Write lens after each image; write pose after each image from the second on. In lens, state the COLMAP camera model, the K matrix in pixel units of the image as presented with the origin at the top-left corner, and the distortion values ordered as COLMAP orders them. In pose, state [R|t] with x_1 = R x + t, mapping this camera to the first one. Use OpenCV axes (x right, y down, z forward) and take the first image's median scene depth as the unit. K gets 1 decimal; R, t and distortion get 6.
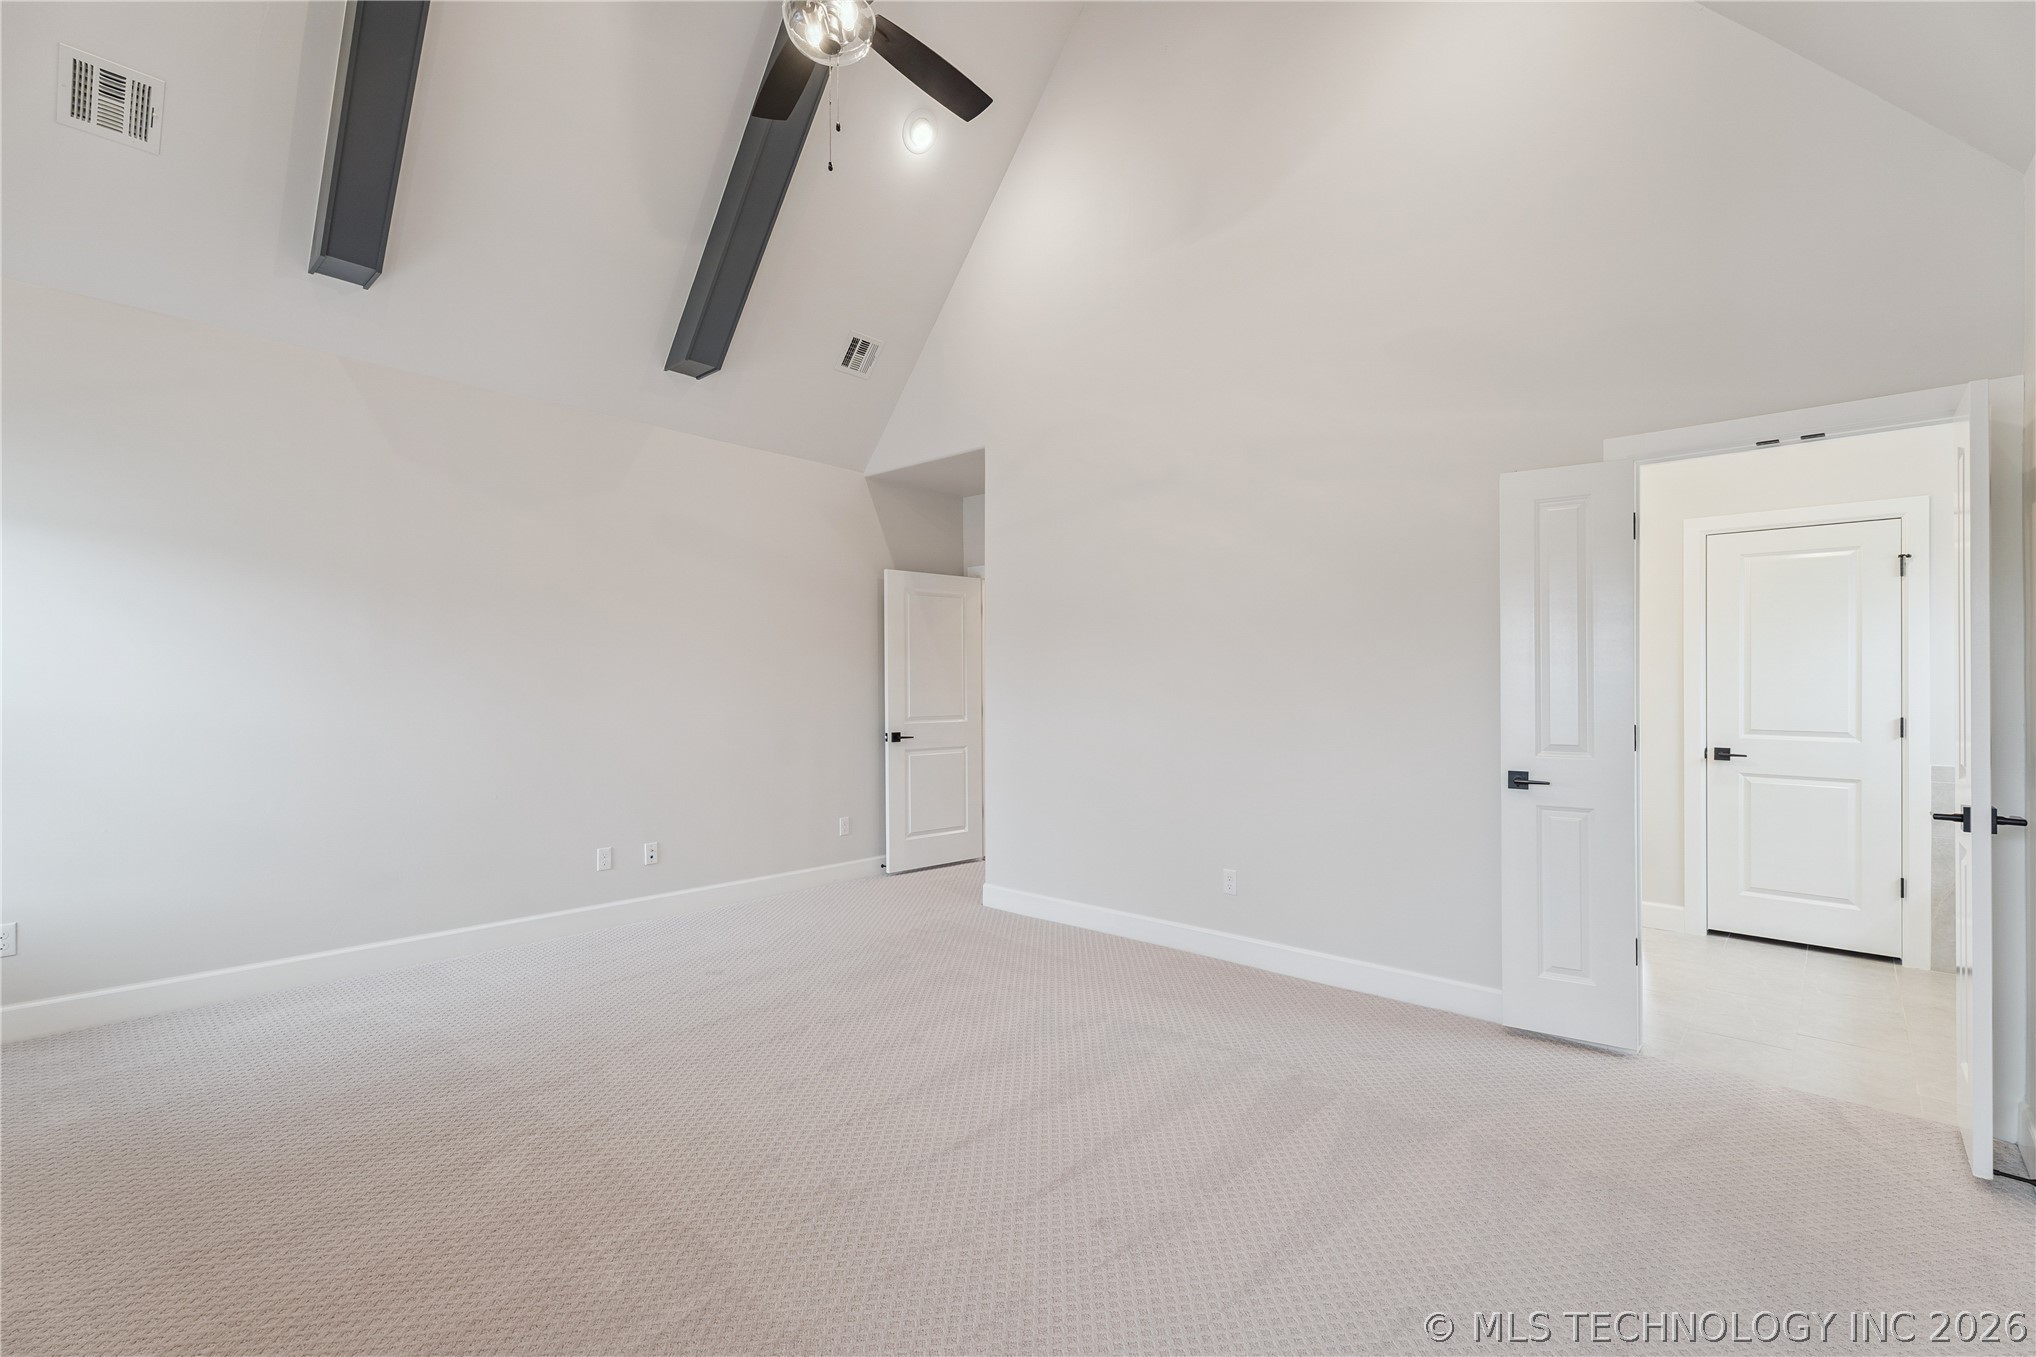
lens RADIAL K [[910.1, 0, 1020.6], [0, 910.1, 686.1], [0, 0, 1]] dist [0.000972, -0.000943]
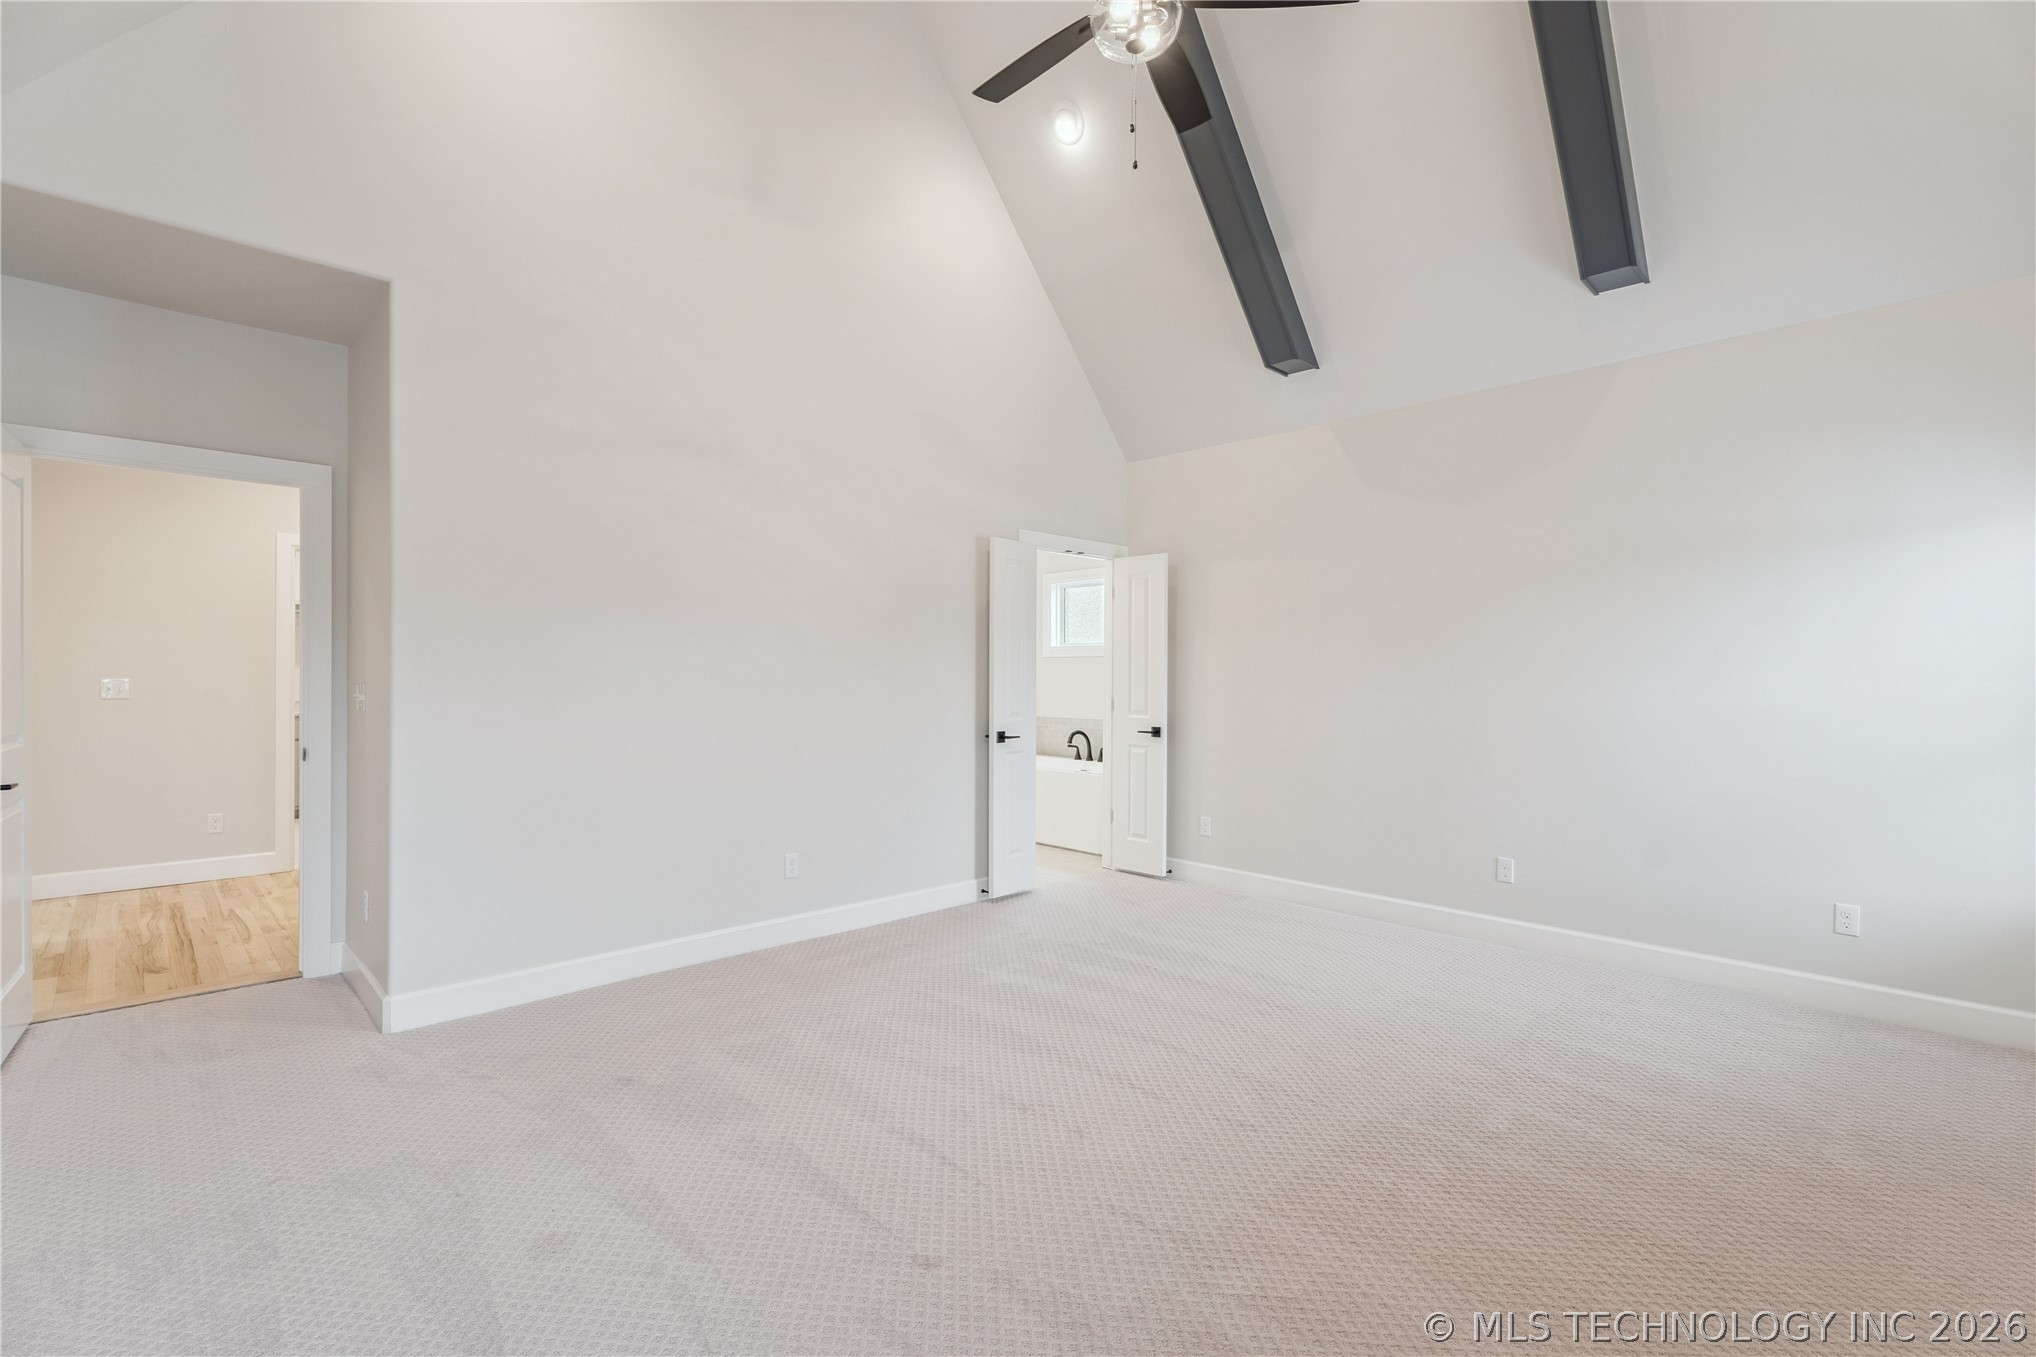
lens RADIAL K [[910.1, 0, 1020.6], [0, 910.1, 686.1], [0, 0, 1]] dist [0.000972, -0.000943]
pose [[0.067847, -0.031548, 0.997197, -0.758776], [-0.022242, 0.999204, 0.033124, -0.028372], [-0.997448, -0.024427, 0.067092, 0.659047]]
